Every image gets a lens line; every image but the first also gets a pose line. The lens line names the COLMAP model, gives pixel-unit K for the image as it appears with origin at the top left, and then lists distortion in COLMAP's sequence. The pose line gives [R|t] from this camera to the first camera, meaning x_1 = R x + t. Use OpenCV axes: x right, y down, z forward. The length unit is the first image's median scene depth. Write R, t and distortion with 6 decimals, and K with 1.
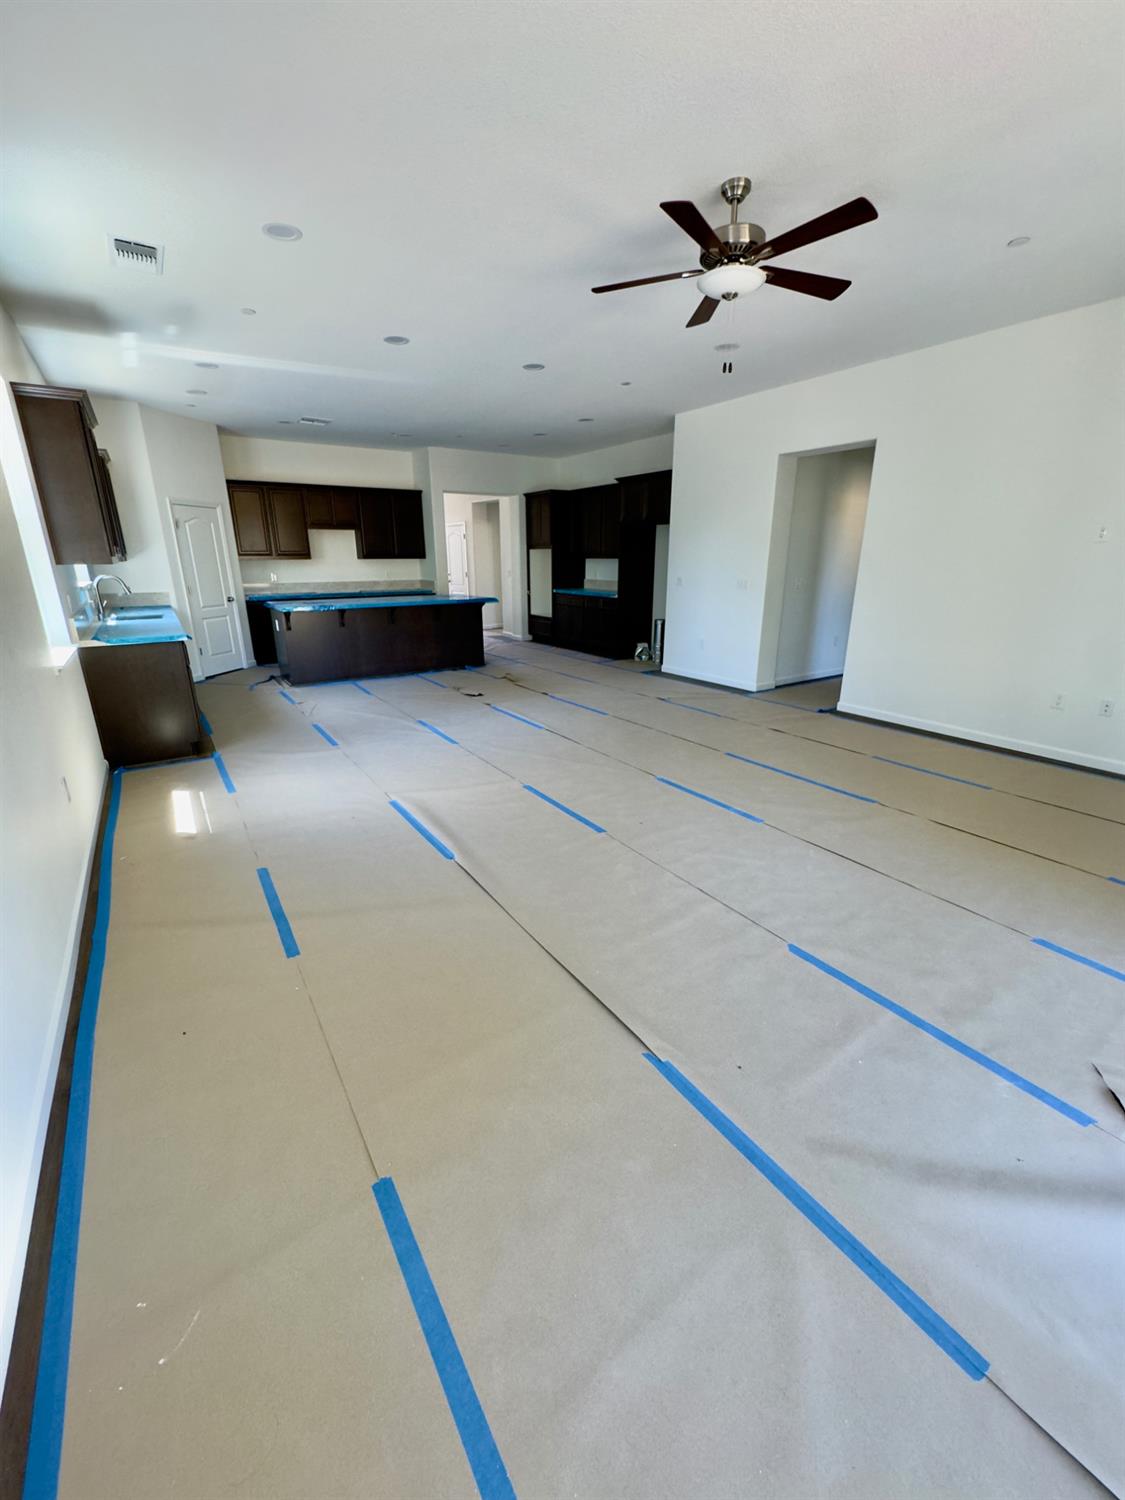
lens RADIAL K [[602.1, 0, 562.0], [0, 602.1, 748.8], [0, 0, 1]] dist [0.000577, -0.000100]
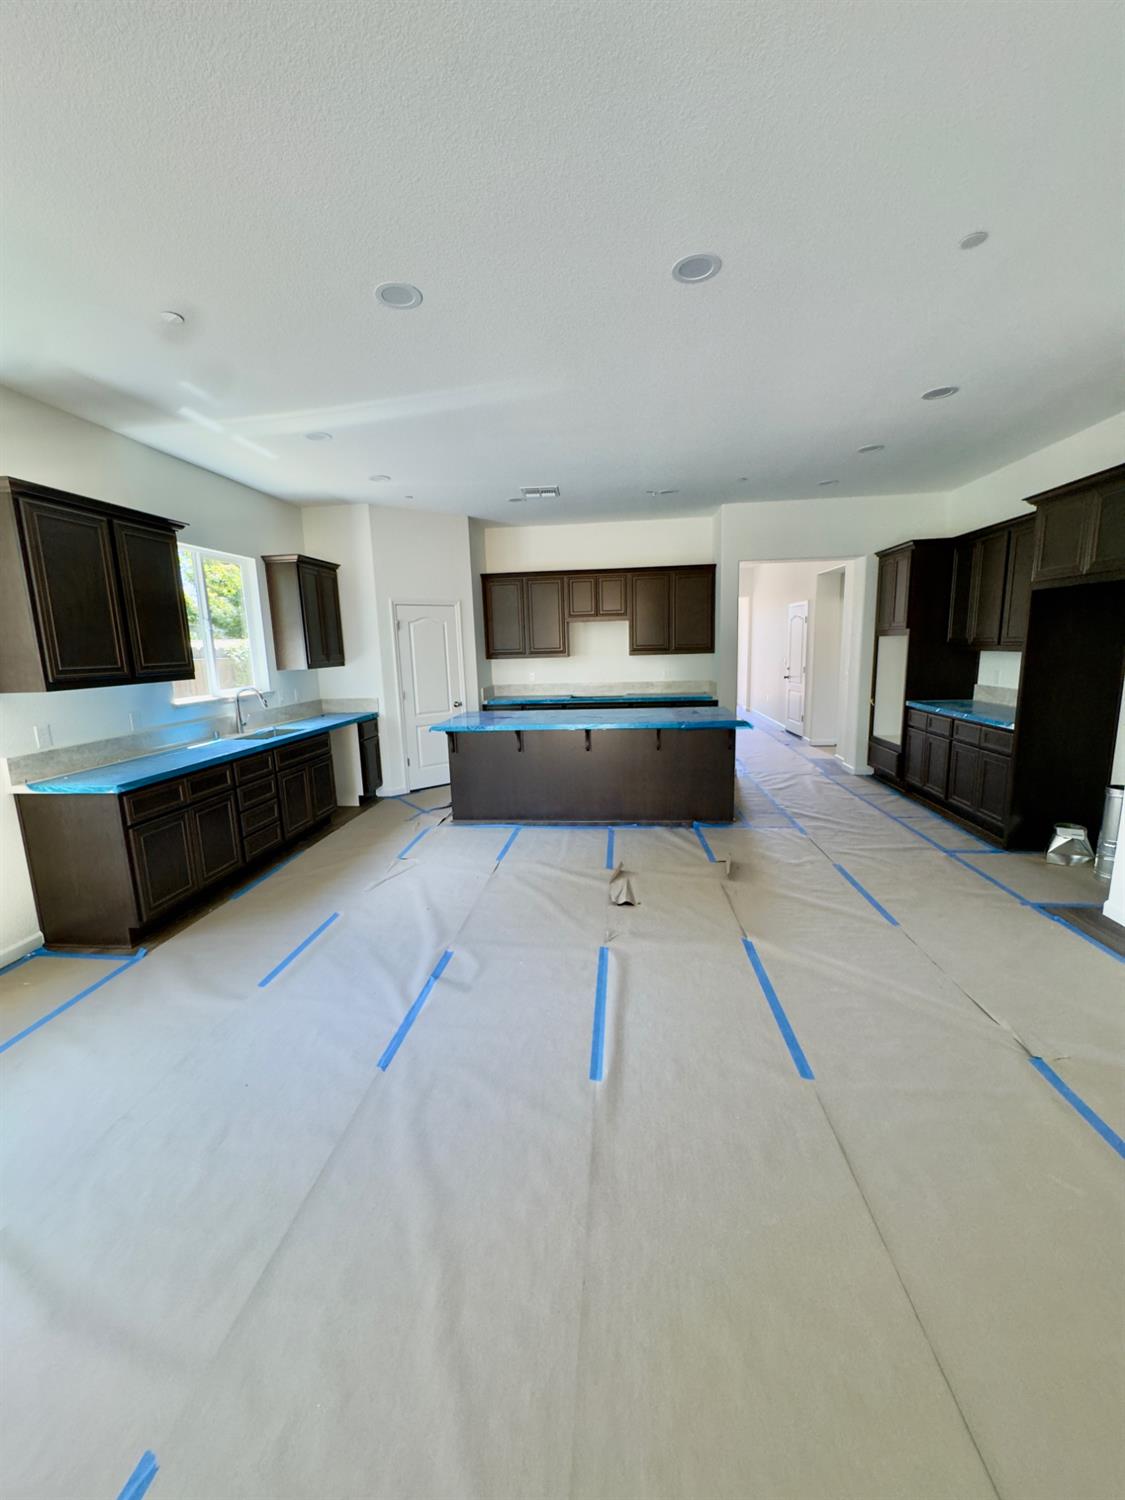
lens RADIAL K [[602.1, 0, 560.1], [0, 602.1, 750.7], [0, 0, 1]] dist [0.000577, -0.000100]
pose [[0.772028, 0.092698, -0.628793, 0.110607], [-0.169273, 0.983564, -0.062833, -0.132079], [0.612634, 0.154947, 0.775030, 0.365393]]
